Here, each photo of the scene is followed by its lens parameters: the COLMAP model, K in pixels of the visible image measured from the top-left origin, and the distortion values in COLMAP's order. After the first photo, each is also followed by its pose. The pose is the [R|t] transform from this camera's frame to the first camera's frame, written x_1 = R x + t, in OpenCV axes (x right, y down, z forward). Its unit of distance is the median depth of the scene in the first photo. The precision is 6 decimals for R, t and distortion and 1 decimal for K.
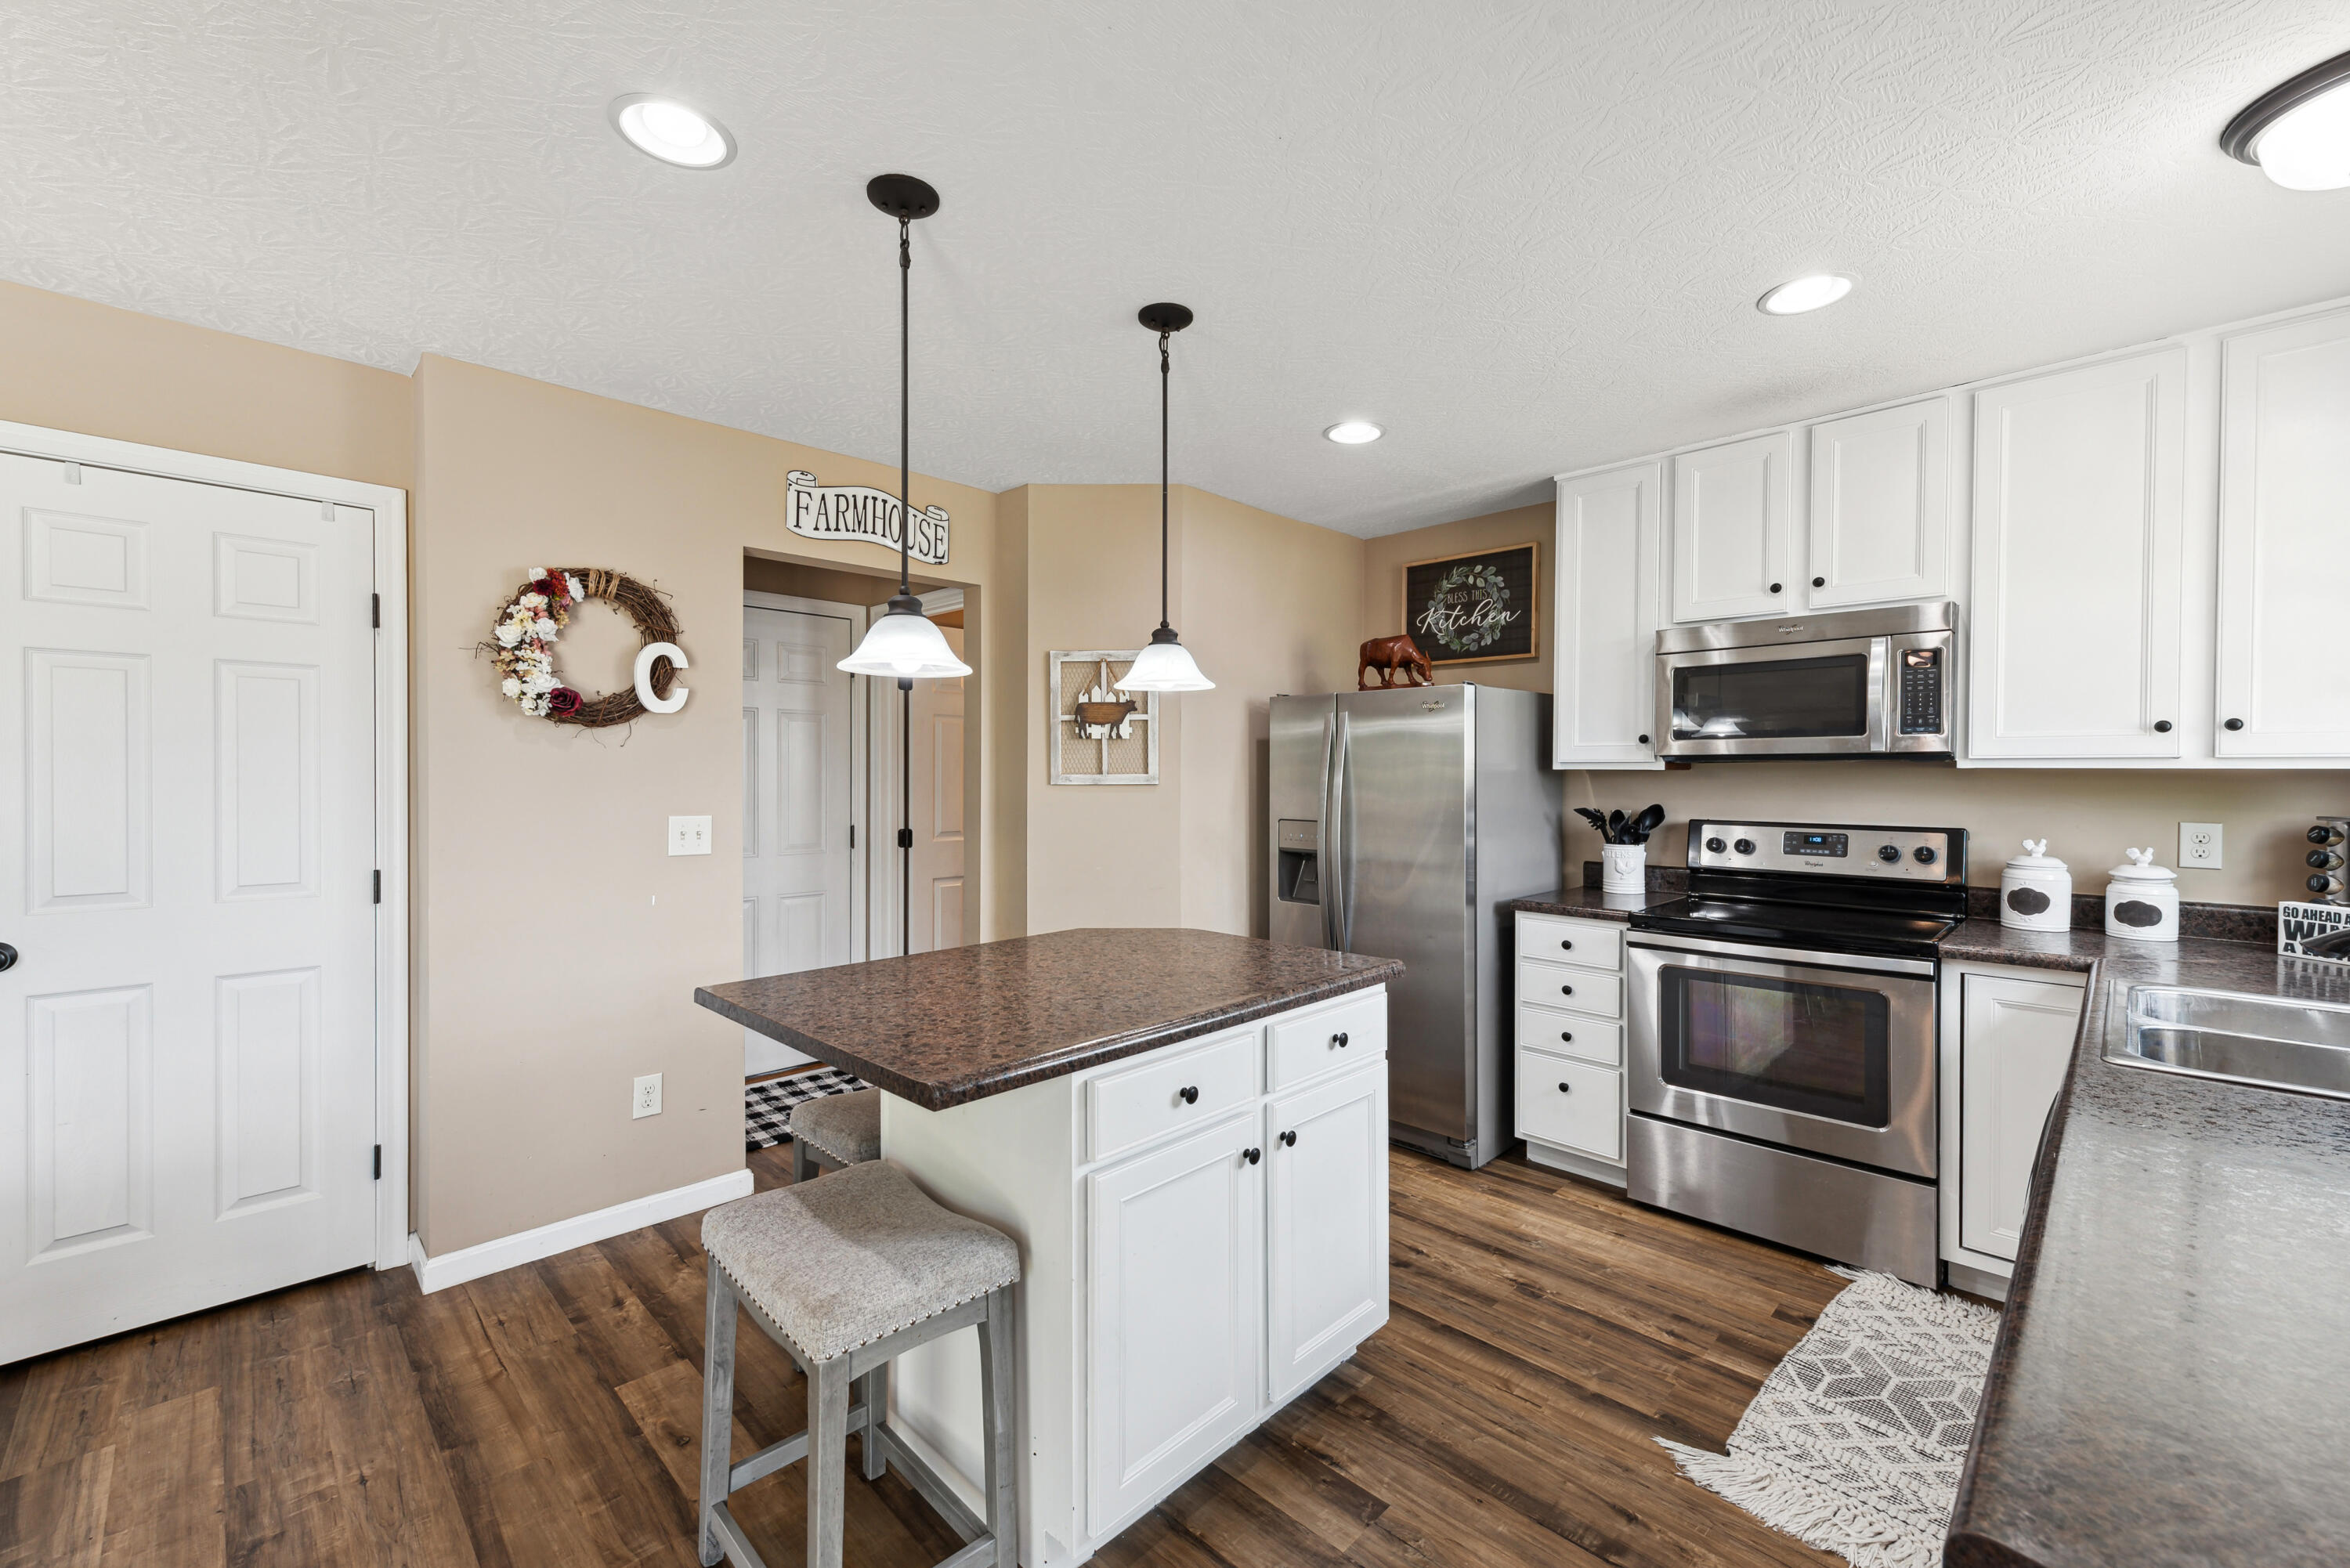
lens RADIAL K [[960.0, 0, 1175.0], [0, 960.0, 784.0], [0, 0, 1]] dist [0.013470, -0.000428]
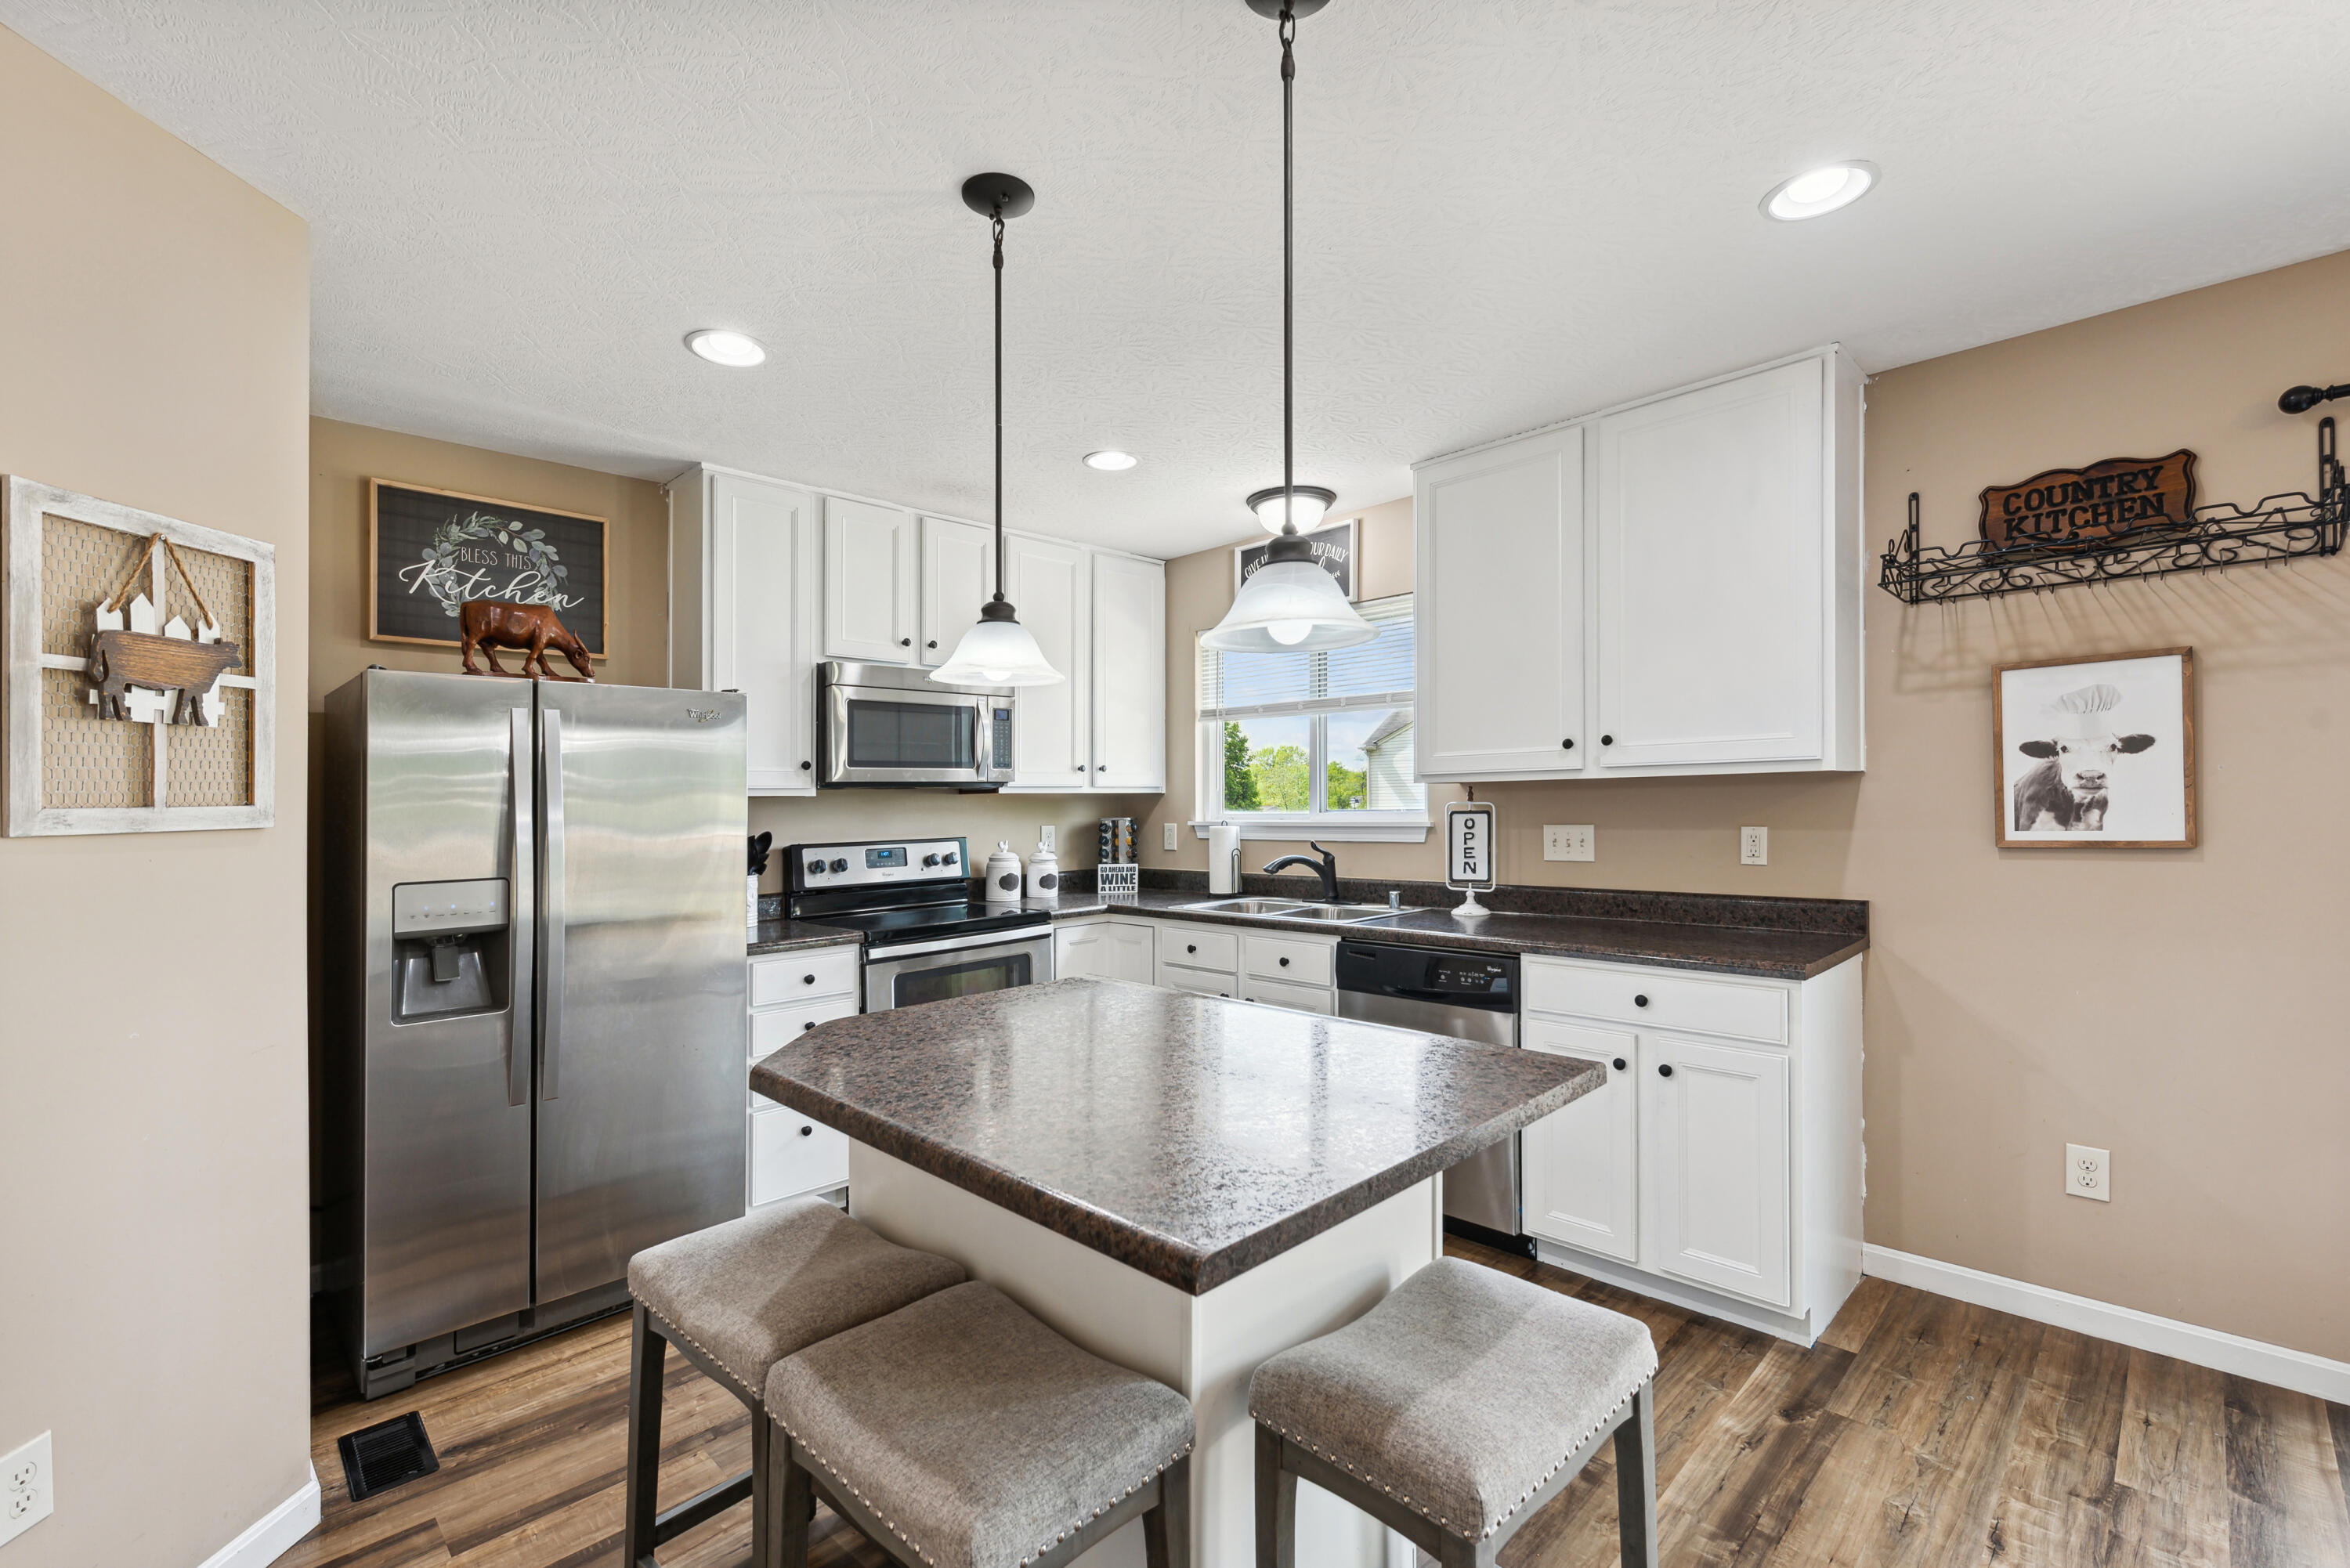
lens RADIAL K [[1026.8, 0, 1169.4], [0, 1026.8, 792.5], [0, 0, 1]] dist [0.013793, -0.000417]
pose [[0.011359, 0.004481, 0.999925, -0.578955], [0.027117, 0.999621, -0.004788, -0.002797], [-0.999568, 0.027169, 0.011233, 0.610669]]
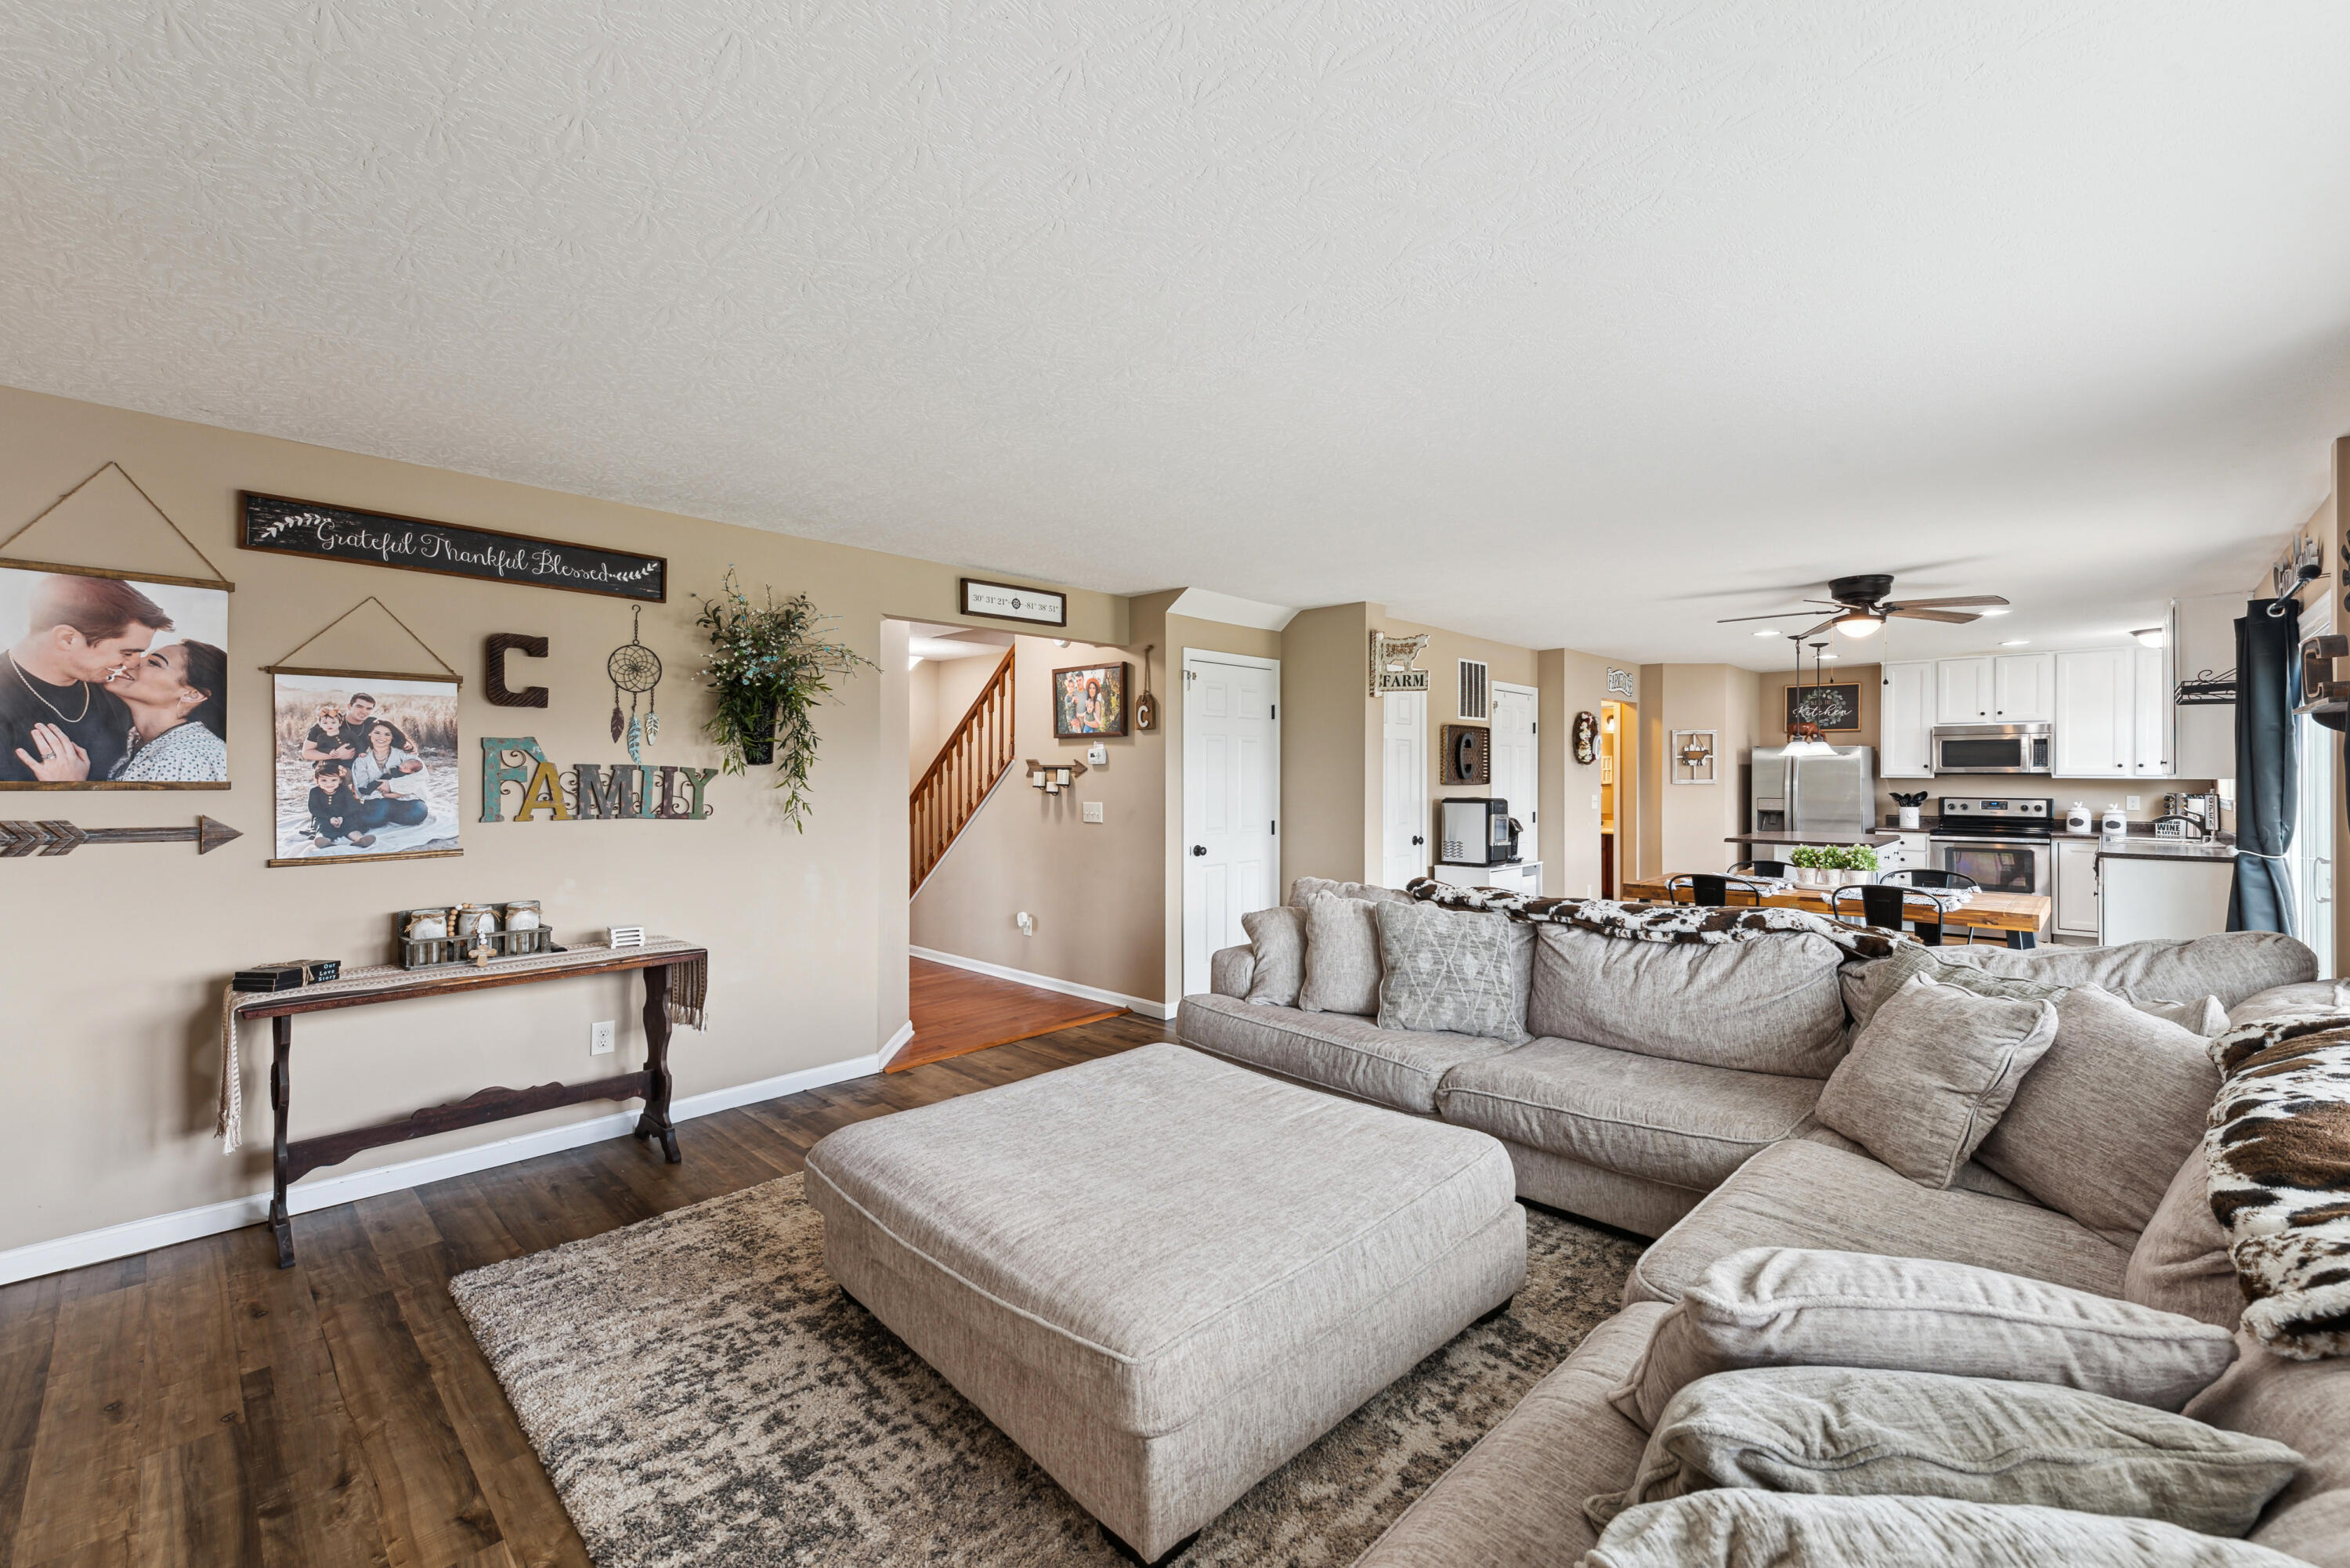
lens RADIAL K [[953.9, 0, 1166.4], [0, 953.9, 778.7], [0, 0, 1]] dist [0.012545, -0.000421]
pose [[0.999968, -0.002738, 0.007479, -1.614039], [0.002783, 0.999978, -0.006041, -0.002267], [-0.007462, 0.006062, 0.999954, -1.617123]]
